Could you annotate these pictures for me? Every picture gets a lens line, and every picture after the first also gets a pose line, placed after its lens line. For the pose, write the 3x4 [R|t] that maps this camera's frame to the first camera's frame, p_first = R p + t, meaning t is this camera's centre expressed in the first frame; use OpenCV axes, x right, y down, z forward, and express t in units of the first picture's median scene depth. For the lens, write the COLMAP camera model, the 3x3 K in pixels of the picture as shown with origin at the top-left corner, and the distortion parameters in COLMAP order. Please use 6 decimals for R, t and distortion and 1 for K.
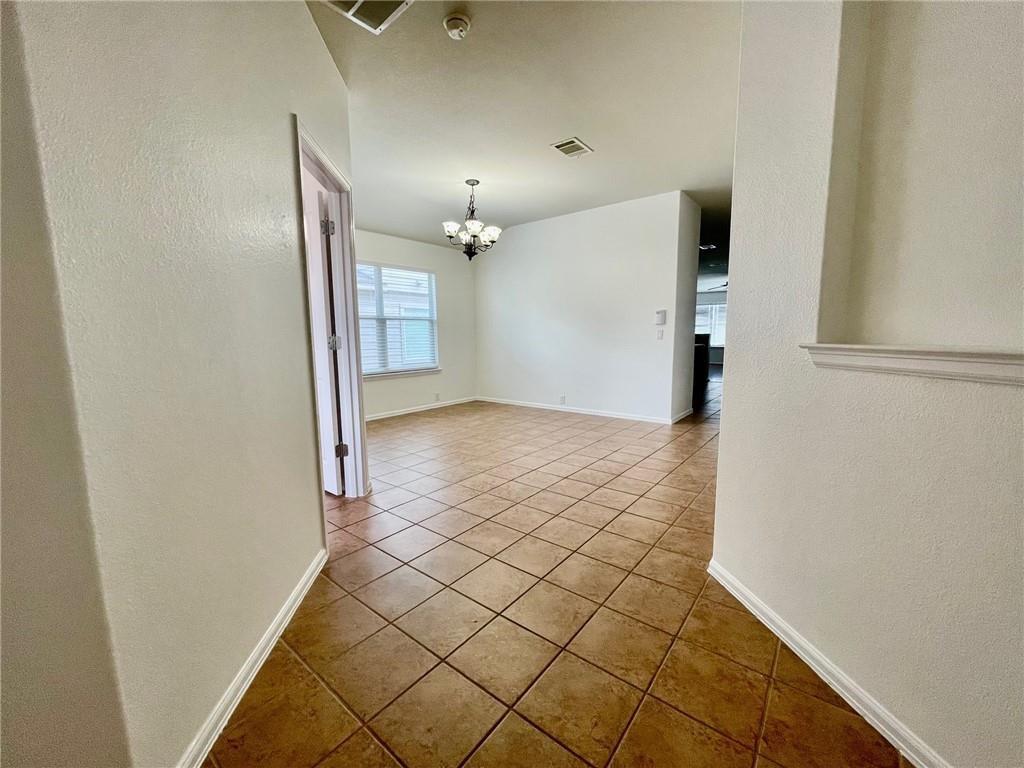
lens RADIAL K [[413.9, 0, 513.9], [0, 413.9, 385.4], [0, 0, 1]] dist [-0.000361, -0.000369]
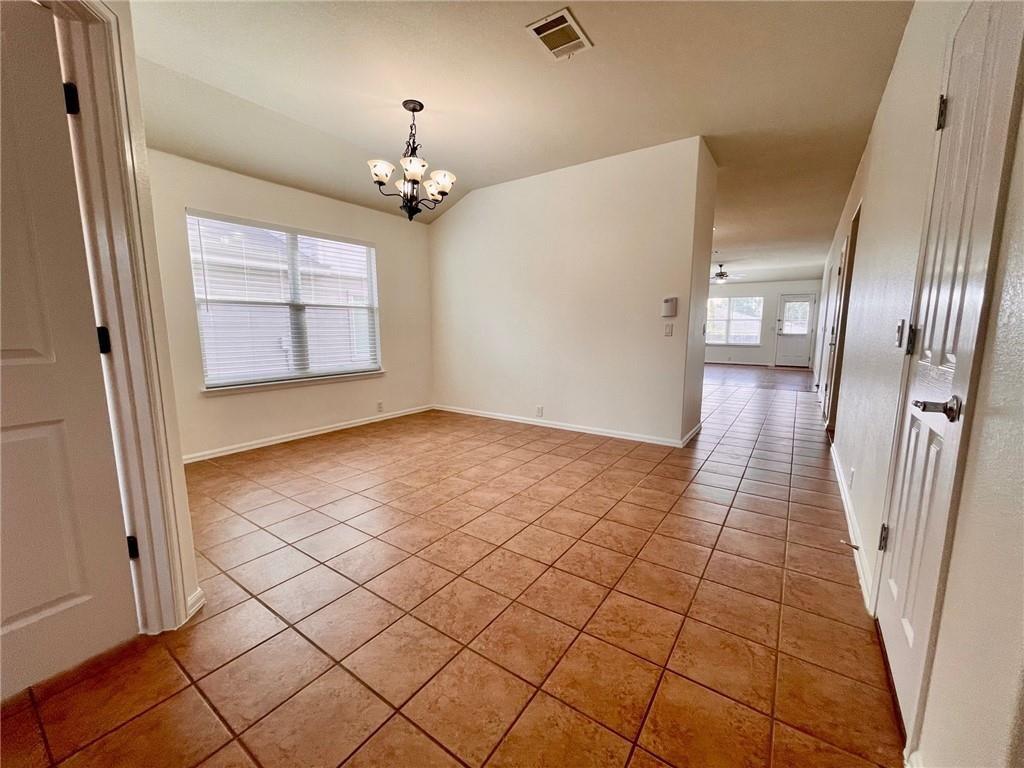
lens RADIAL K [[413.9, 0, 513.9], [0, 413.9, 385.4], [0, 0, 1]] dist [-0.000361, -0.000369]
pose [[0.997934, 0.001652, 0.064231, 0.023264], [-0.002631, 0.999882, 0.015160, -0.035642], [-0.064198, -0.015297, 0.997820, 0.292542]]
